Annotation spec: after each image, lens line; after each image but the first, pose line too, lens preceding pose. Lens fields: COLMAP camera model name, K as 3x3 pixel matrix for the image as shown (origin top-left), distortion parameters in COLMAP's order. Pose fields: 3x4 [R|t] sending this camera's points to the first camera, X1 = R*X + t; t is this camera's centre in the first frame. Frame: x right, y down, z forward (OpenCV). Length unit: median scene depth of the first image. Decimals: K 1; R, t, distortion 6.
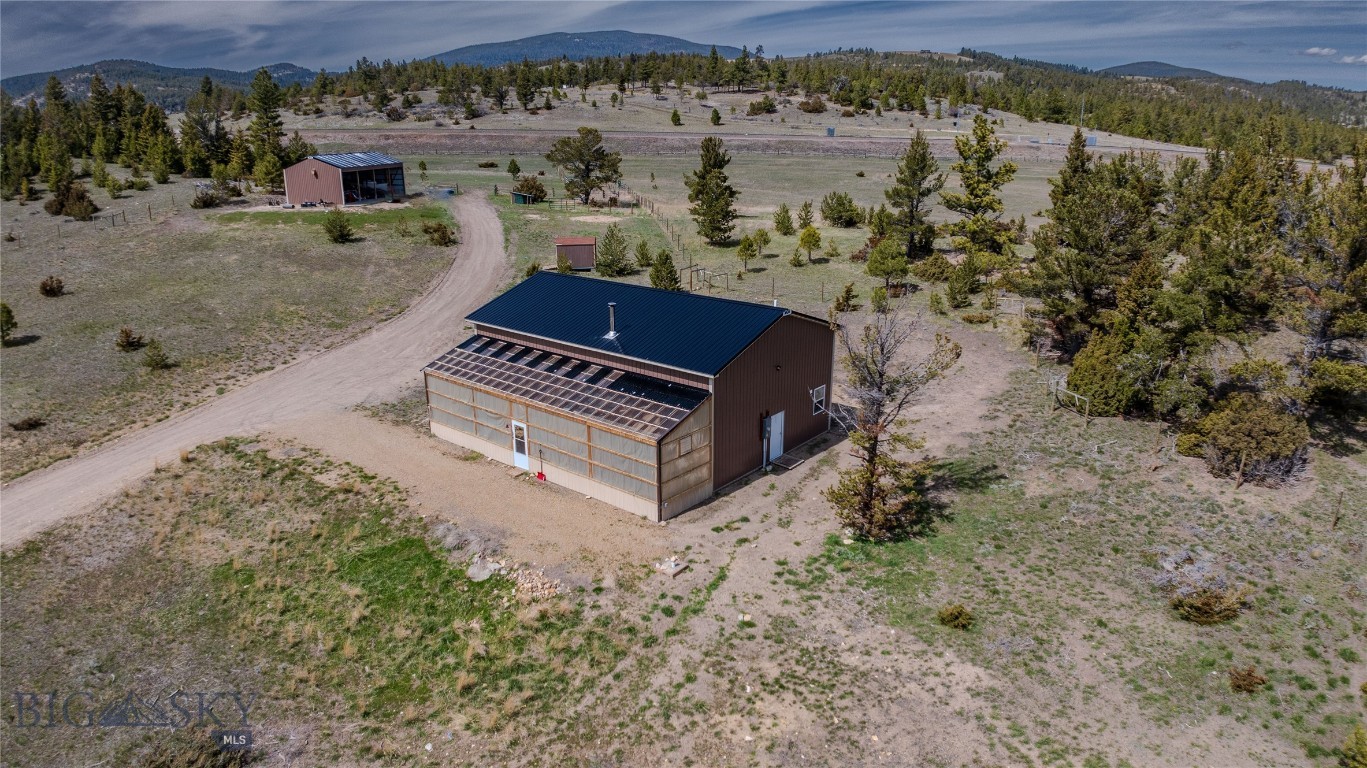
lens RADIAL K [[818.8, 0, 683.5], [0, 818.8, 384.0], [0, 0, 1]] dist [-0.070495, -0.062199]
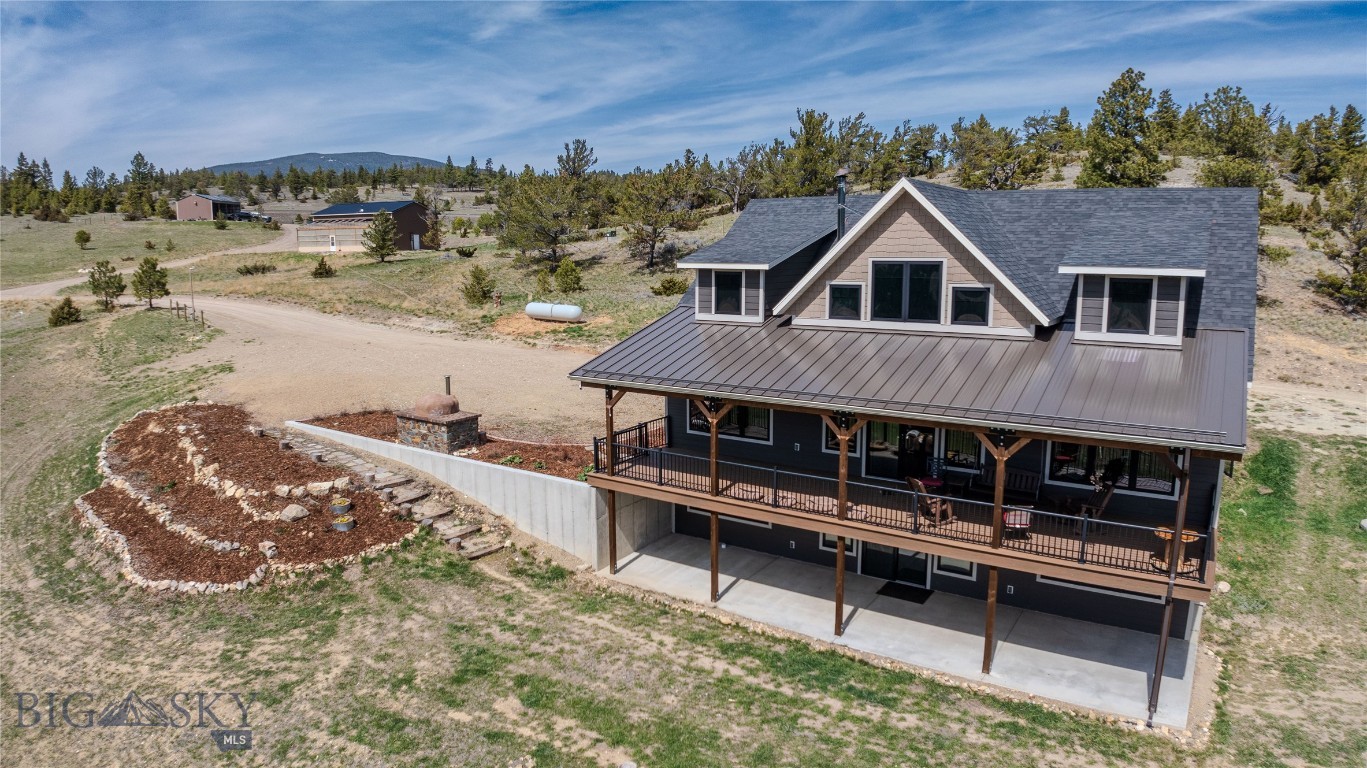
lens RADIAL K [[818.8, 0, 683.5], [0, 818.8, 384.0], [0, 0, 1]] dist [-0.070495, -0.062199]
pose [[0.960272, -0.045726, 0.275293, 0.076605], [0.083741, 0.988238, -0.127957, 0.383716], [-0.266204, 0.145927, 0.952807, -0.771029]]
